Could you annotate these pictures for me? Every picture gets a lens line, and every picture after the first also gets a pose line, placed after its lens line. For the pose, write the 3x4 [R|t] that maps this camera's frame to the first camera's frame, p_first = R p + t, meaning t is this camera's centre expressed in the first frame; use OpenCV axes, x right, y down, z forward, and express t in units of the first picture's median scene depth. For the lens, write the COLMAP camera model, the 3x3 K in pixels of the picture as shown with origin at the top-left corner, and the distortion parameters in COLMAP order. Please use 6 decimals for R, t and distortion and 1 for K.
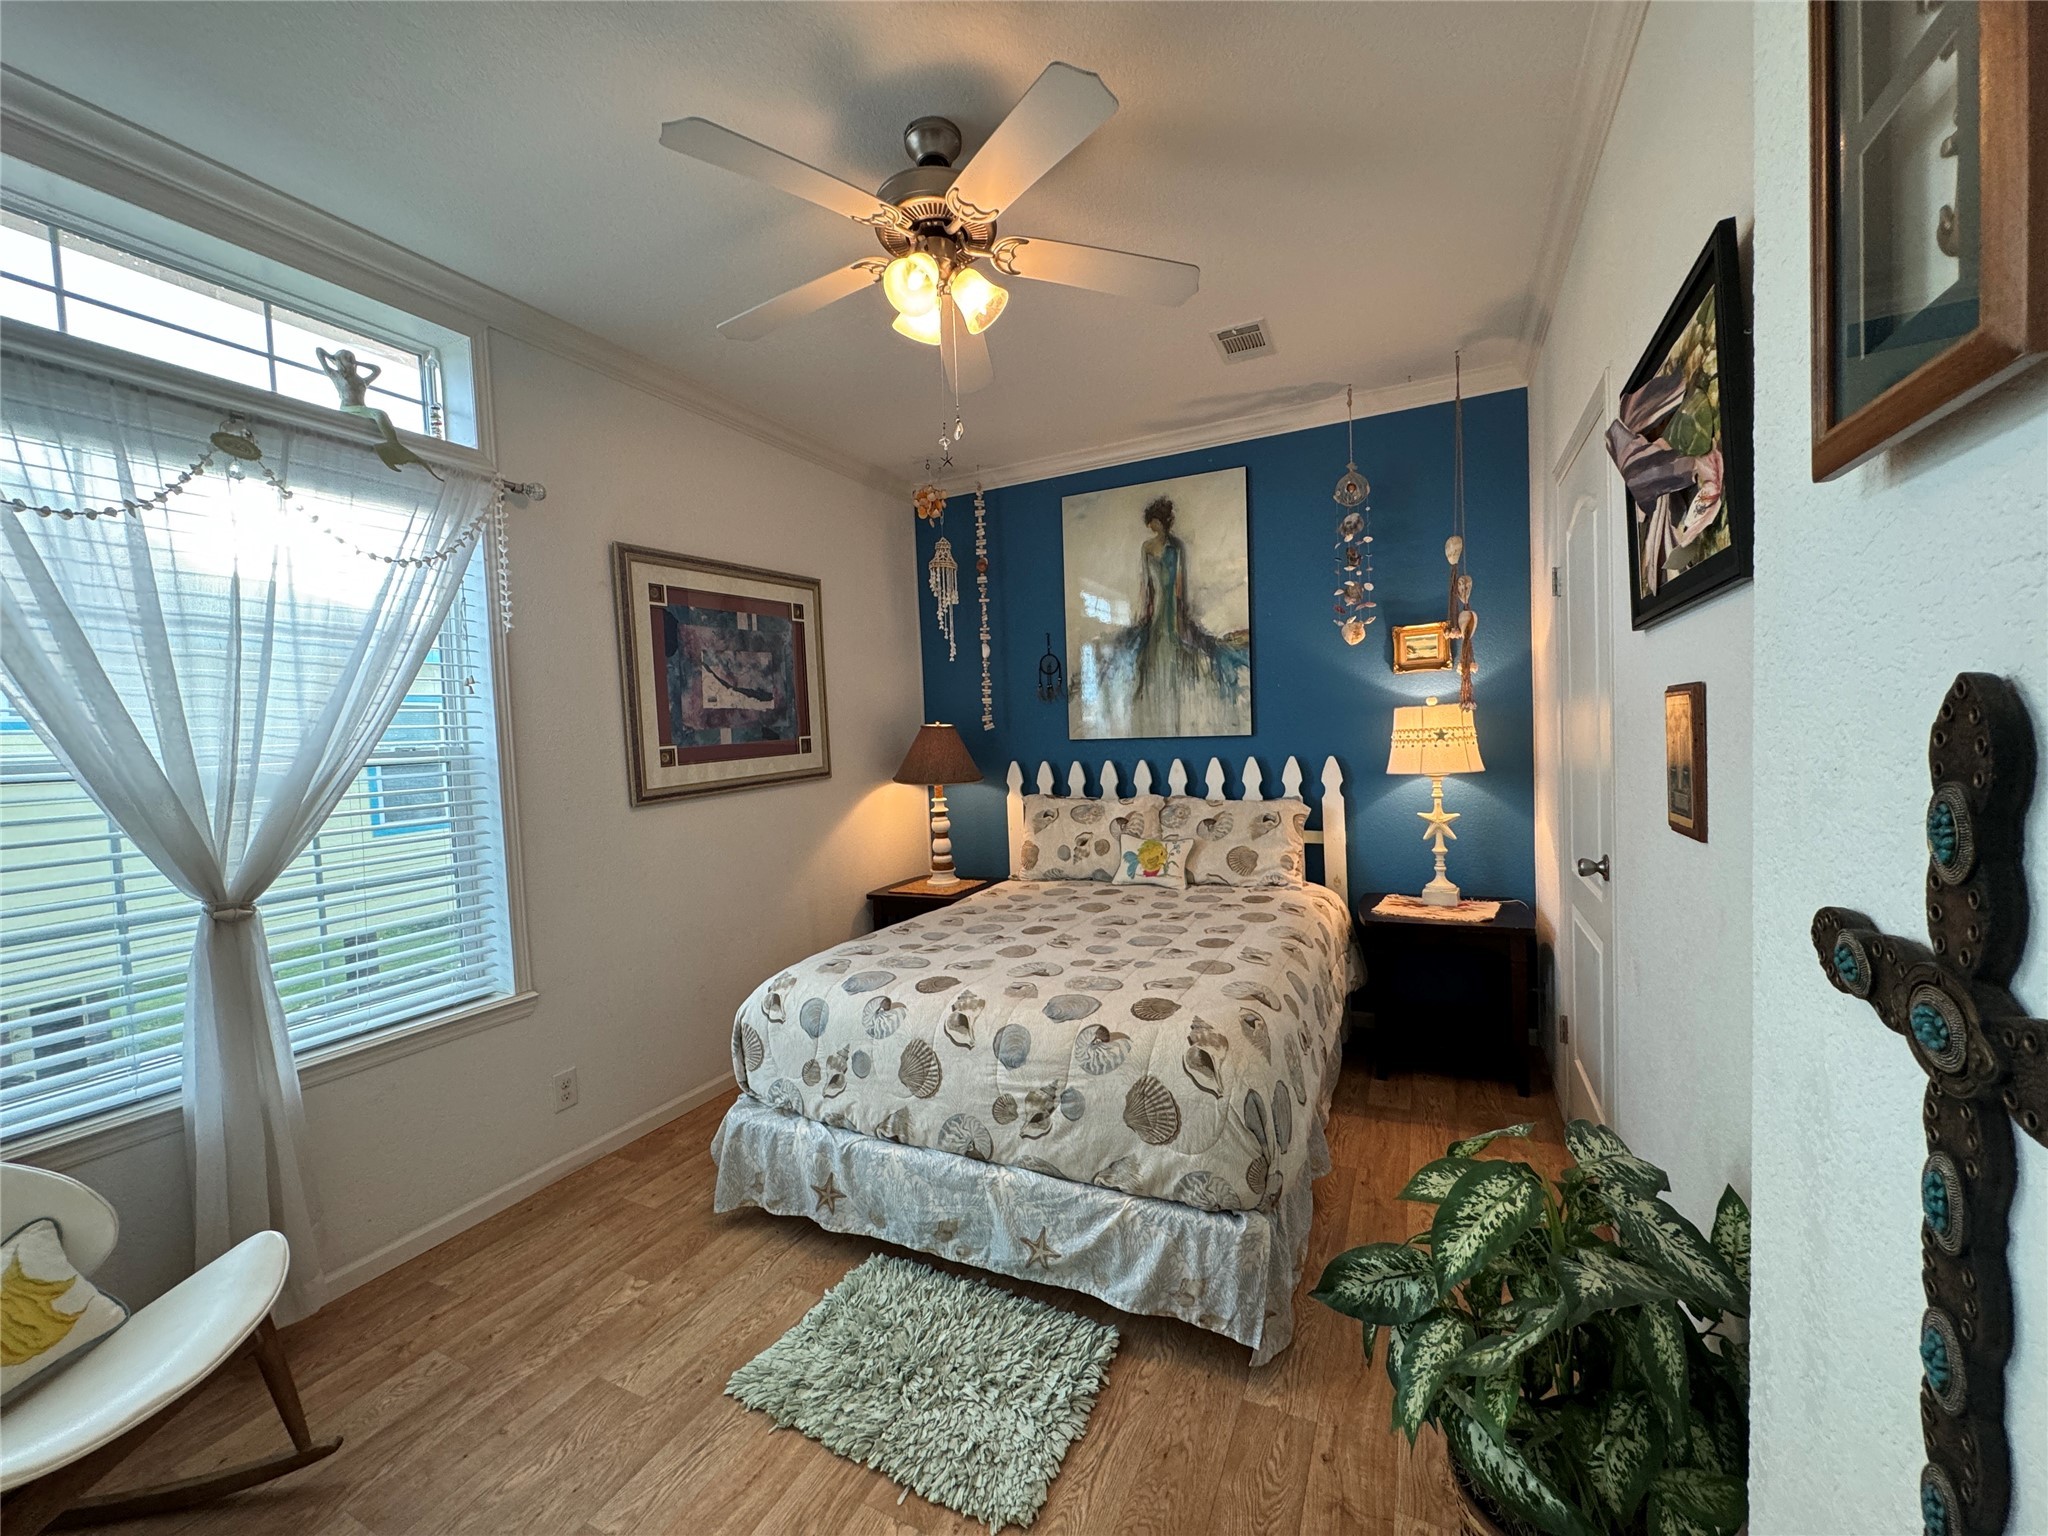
lens RADIAL K [[817.1, 0, 1024.0], [0, 817.1, 768.0], [0, 0, 1]] dist [-0.001607, -0.000129]
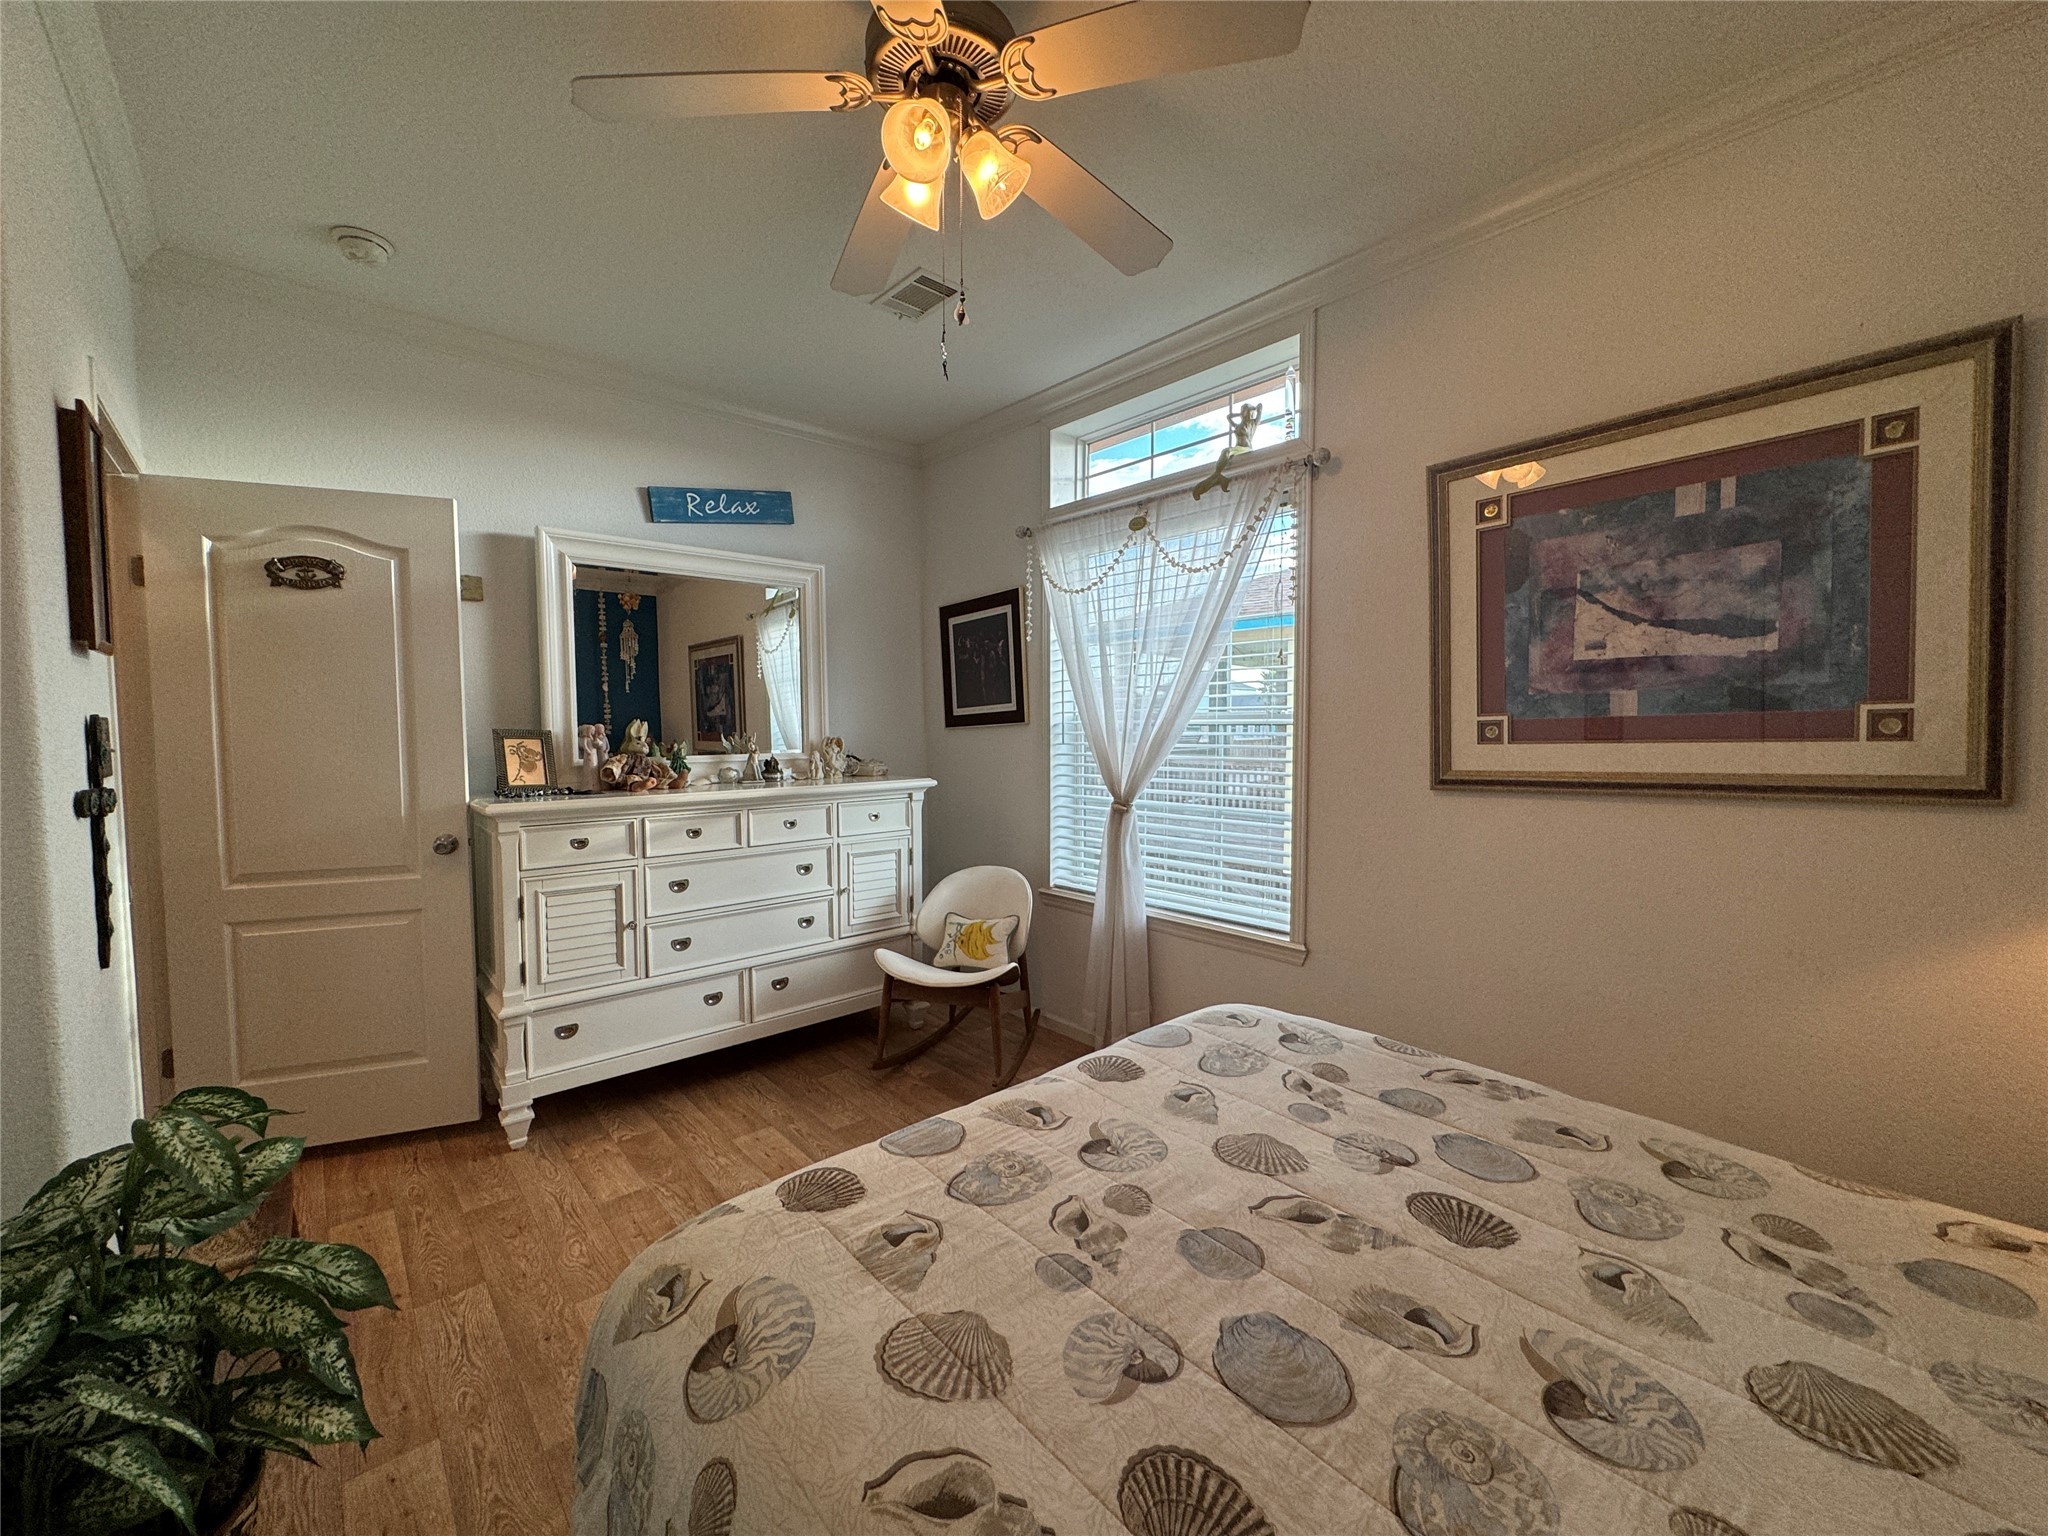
lens RADIAL K [[817.1, 0, 1024.0], [0, 817.1, 768.0], [0, 0, 1]] dist [-0.001607, -0.000129]
pose [[-0.376874, 0.090371, -0.921845, 0.469638], [-0.023680, 0.993964, 0.107122, -0.056673], [0.925962, 0.062201, -0.372459, 1.010921]]
